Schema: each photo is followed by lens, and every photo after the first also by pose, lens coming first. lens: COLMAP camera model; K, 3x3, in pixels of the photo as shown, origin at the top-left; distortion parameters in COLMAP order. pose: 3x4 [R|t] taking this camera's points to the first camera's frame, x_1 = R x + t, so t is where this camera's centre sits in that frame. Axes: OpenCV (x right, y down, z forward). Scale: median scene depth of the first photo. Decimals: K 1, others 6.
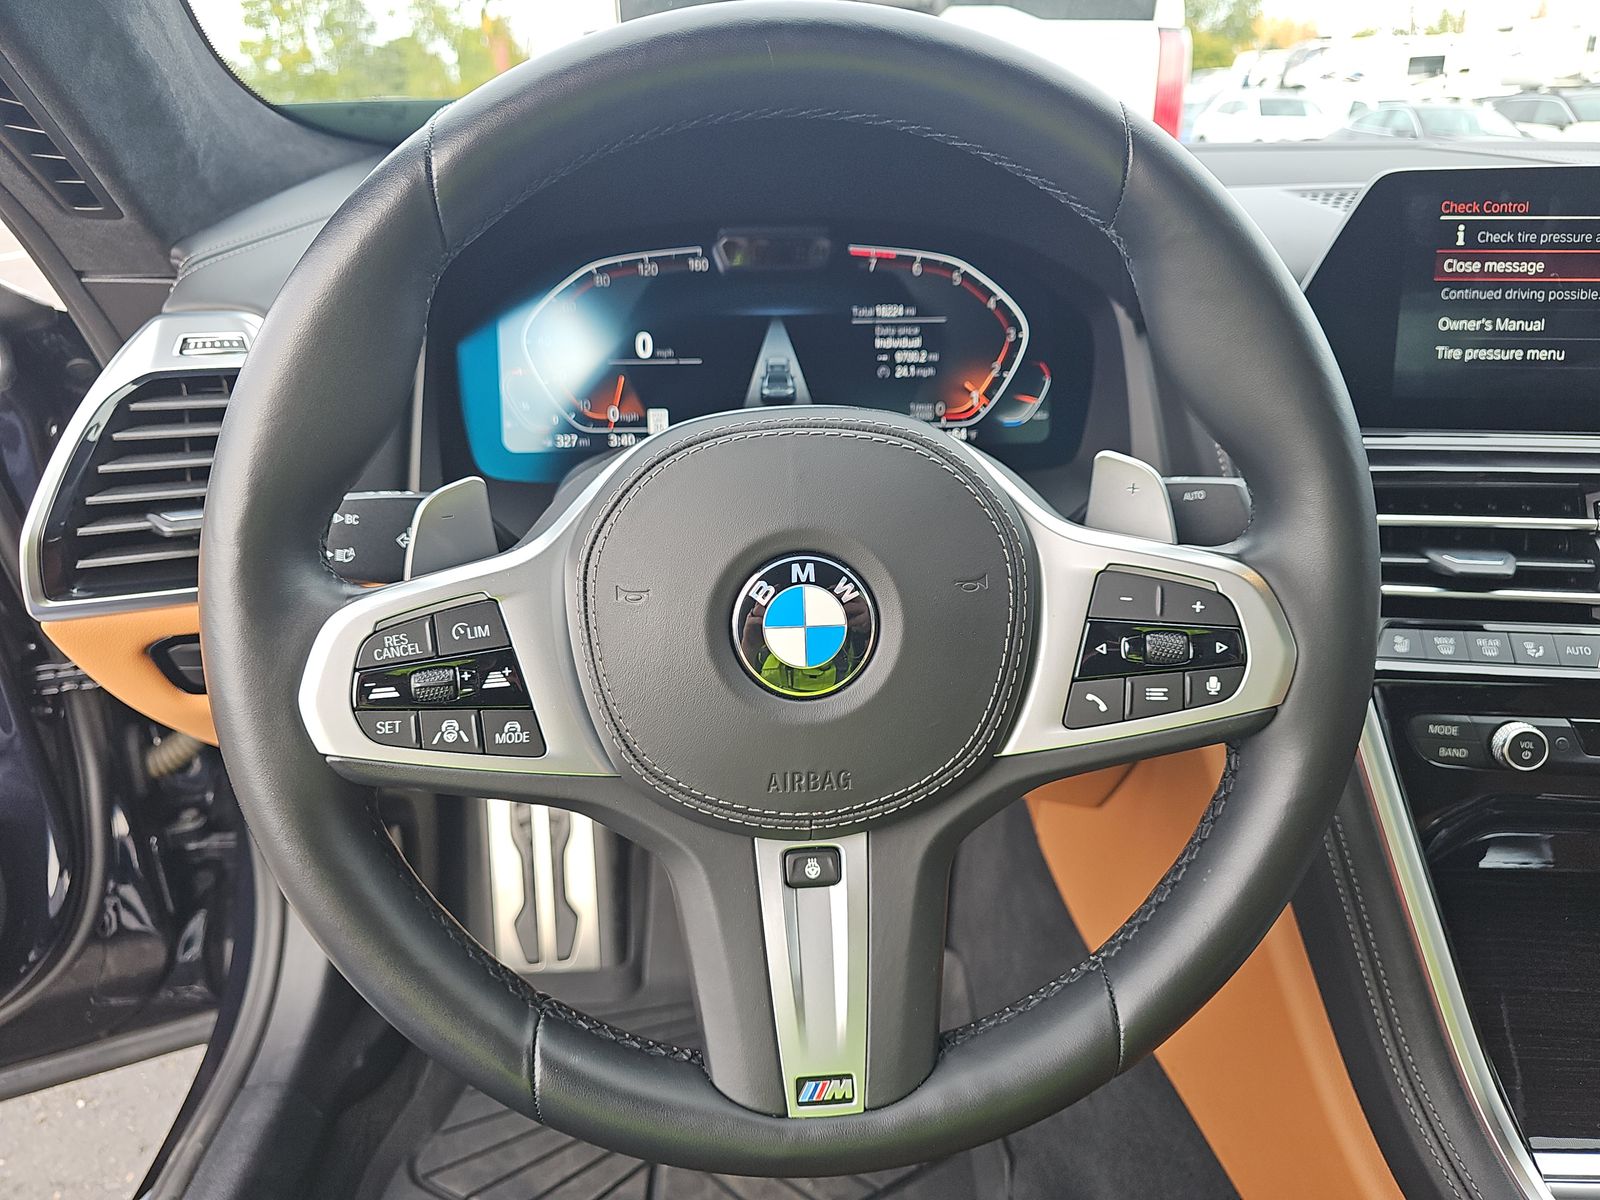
lens RADIAL K [[1053.9, 0, 801.8], [0, 1053.9, 591.1], [0, 0, 1]] dist [0.009444, -0.008430]
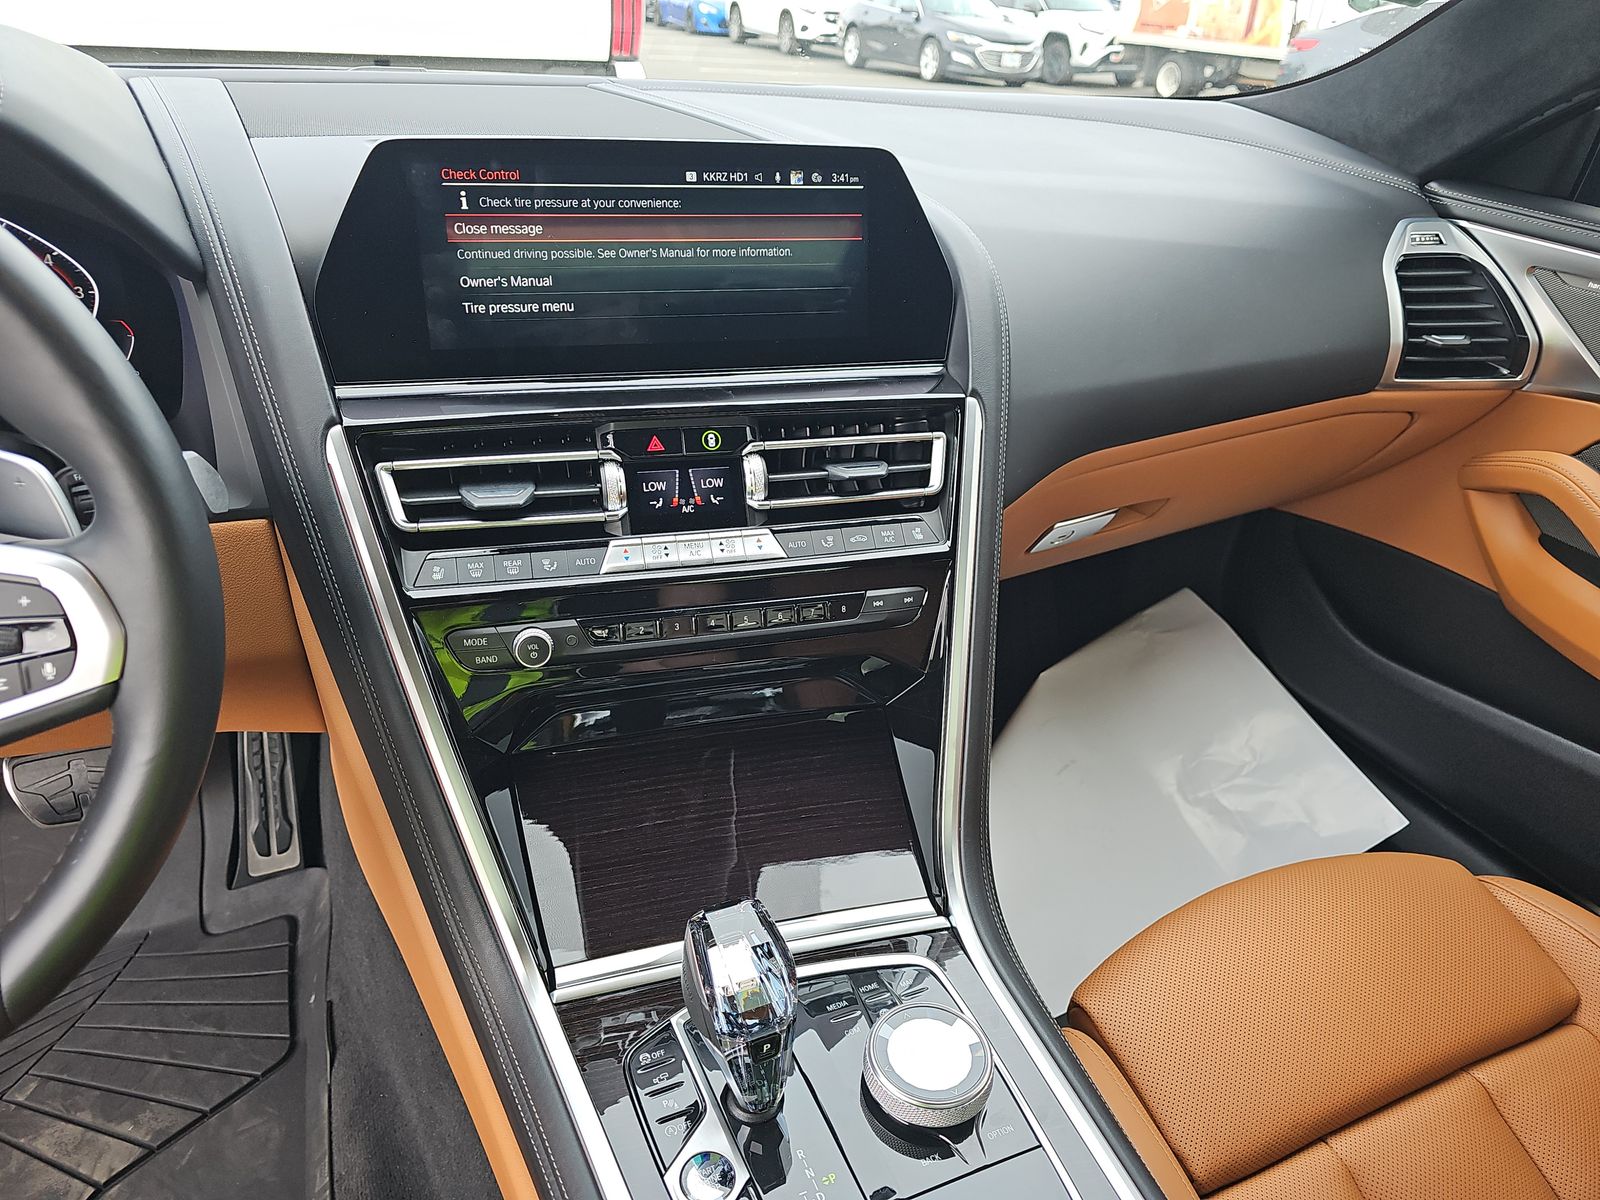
lens RADIAL K [[1053.9, 0, 801.1], [0, 1053.9, 606.5], [0, 0, 1]] dist [0.009444, -0.008430]
pose [[0.926816, -0.136158, 0.349962, 0.531461], [0.088040, 0.984762, 0.149978, -0.052779], [-0.365050, -0.108192, 0.924680, -0.219339]]
